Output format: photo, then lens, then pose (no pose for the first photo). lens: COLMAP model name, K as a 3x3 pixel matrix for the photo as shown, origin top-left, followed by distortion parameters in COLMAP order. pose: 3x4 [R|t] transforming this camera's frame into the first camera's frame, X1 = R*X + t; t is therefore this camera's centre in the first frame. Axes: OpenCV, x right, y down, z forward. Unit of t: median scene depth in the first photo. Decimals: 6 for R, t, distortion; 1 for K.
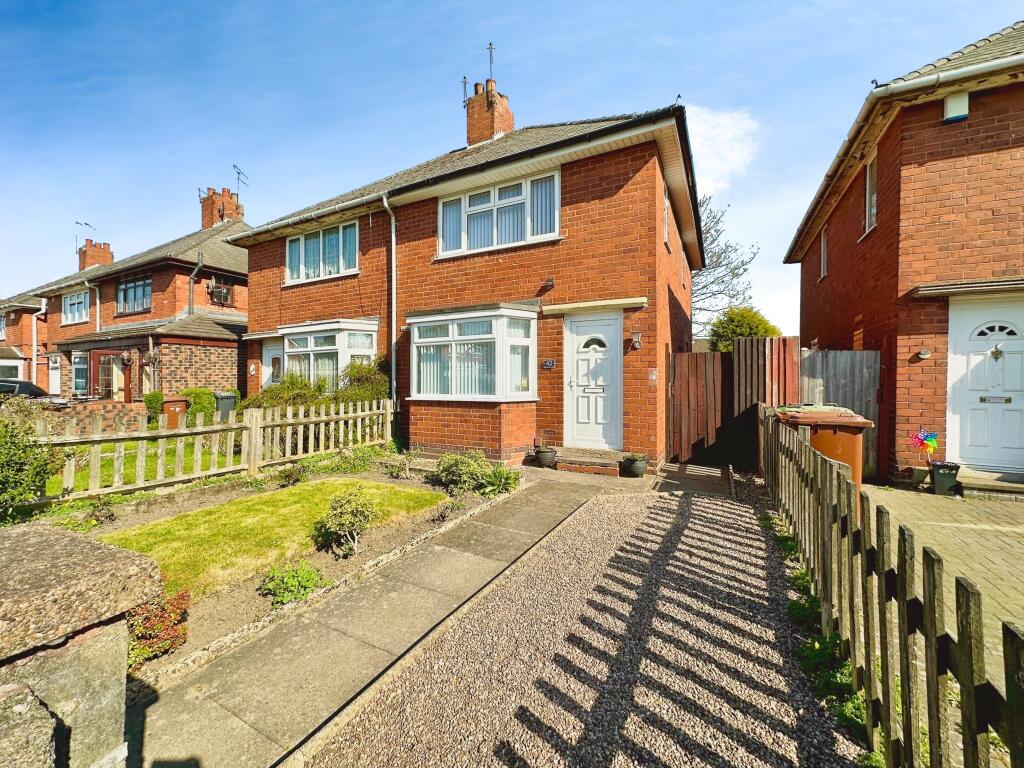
lens RADIAL K [[404.0, 0, 506.0], [0, 404.0, 388.2], [0, 0, 1]] dist [-0.000146, -0.000061]
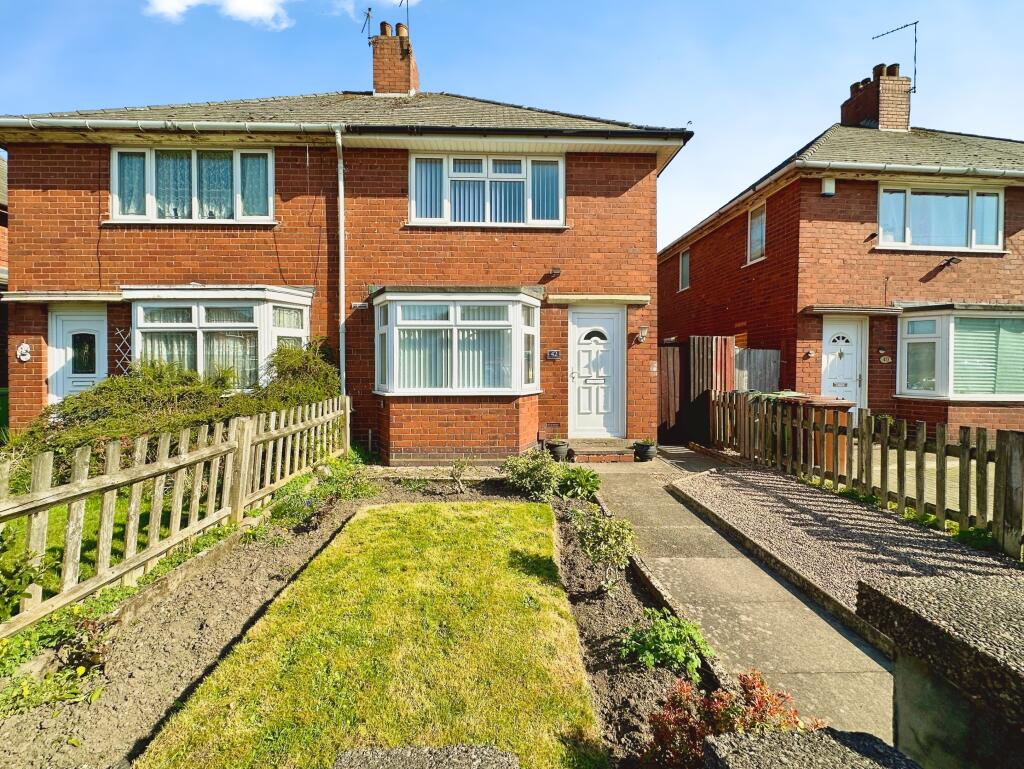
lens RADIAL K [[411.6, 0, 515.7], [0, 411.6, 378.9], [0, 0, 1]] dist [-0.001198, -0.000139]
pose [[0.872941, -0.010784, 0.487706, -0.460075], [0.006940, 0.999929, 0.009687, -0.012450], [-0.487776, -0.005071, 0.872954, 0.180837]]
